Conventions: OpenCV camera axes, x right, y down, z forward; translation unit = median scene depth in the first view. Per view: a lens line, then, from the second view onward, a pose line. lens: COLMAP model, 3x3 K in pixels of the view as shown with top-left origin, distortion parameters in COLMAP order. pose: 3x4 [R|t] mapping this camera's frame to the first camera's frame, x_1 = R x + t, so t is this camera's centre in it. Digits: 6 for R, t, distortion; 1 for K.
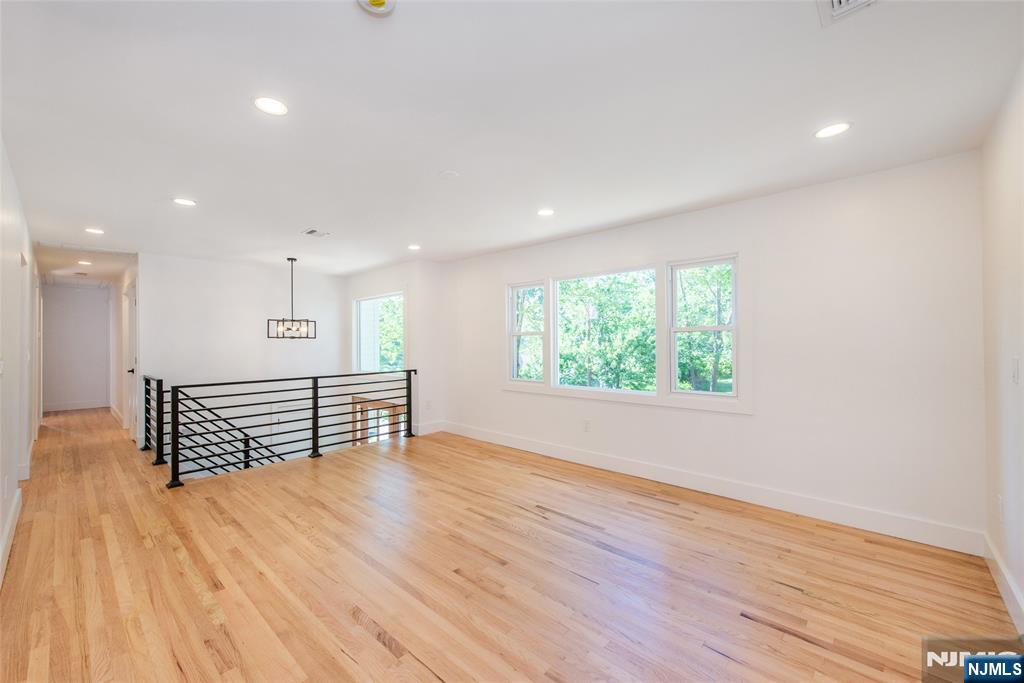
lens RADIAL K [[413.7, 0, 520.6], [0, 413.7, 338.1], [0, 0, 1]] dist [0.002406, -0.001793]
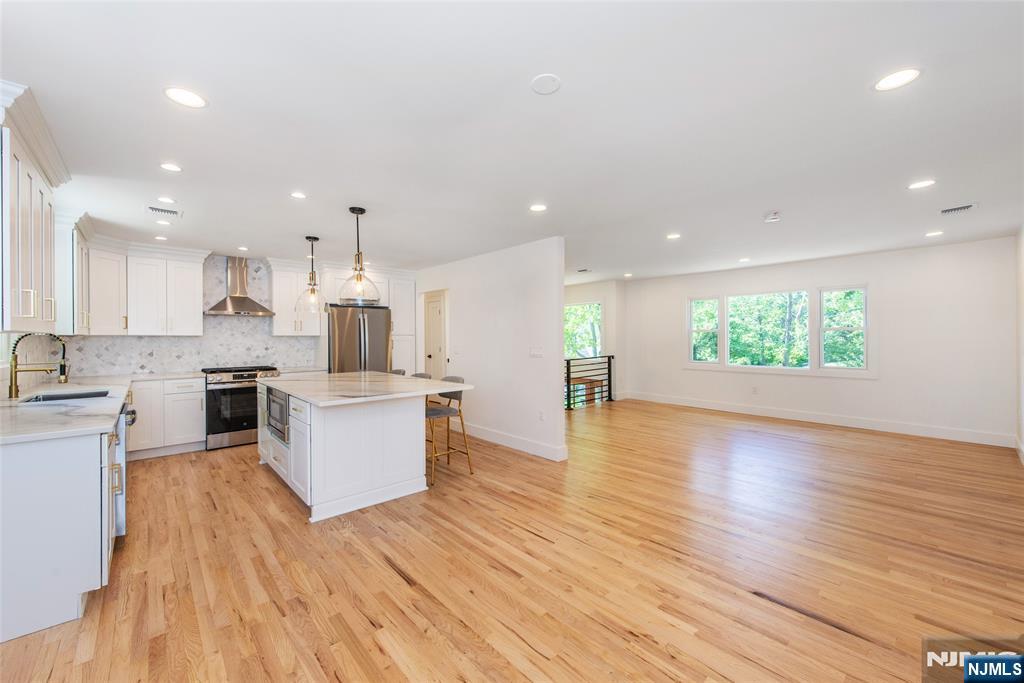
lens RADIAL K [[413.7, 0, 527.7], [0, 413.7, 337.8], [0, 0, 1]] dist [0.002406, -0.001793]
pose [[0.996389, -0.000286, -0.084906, -0.500224], [0.002171, 0.999753, 0.022103, -0.023518], [0.084879, -0.022207, 0.996144, -0.562444]]
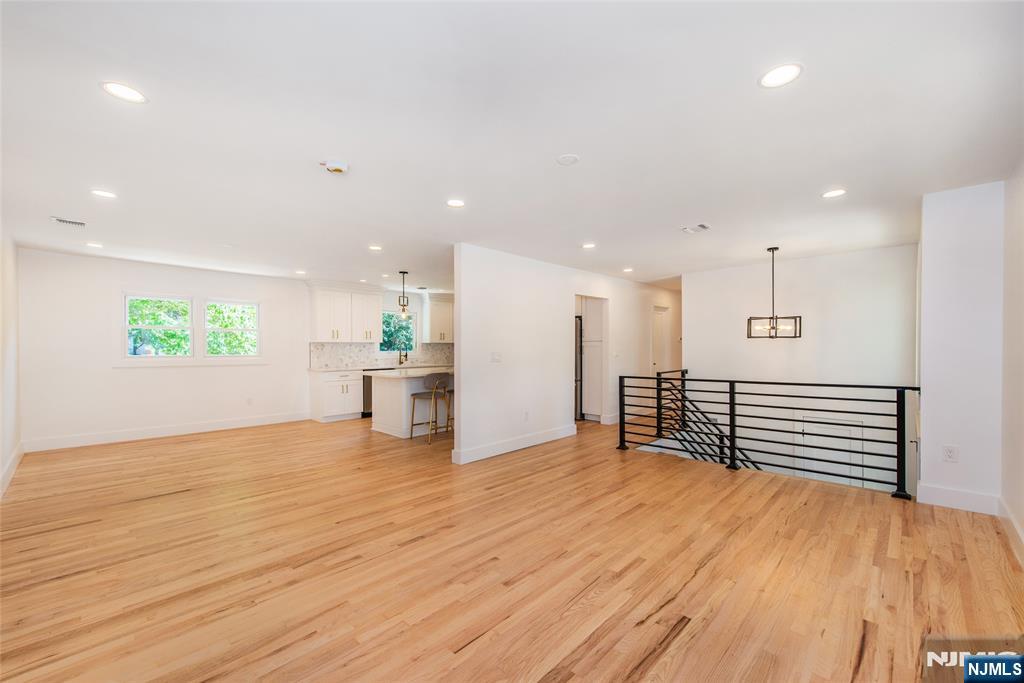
lens RADIAL K [[424.6, 0, 497.0], [0, 424.6, 346.9], [0, 0, 1]] dist [0.007748, -0.000552]
pose [[-0.073239, 0.004825, -0.997303, 0.454754], [0.022441, 0.999743, 0.003188, 0.004549], [0.997062, -0.022147, -0.073329, 0.528662]]
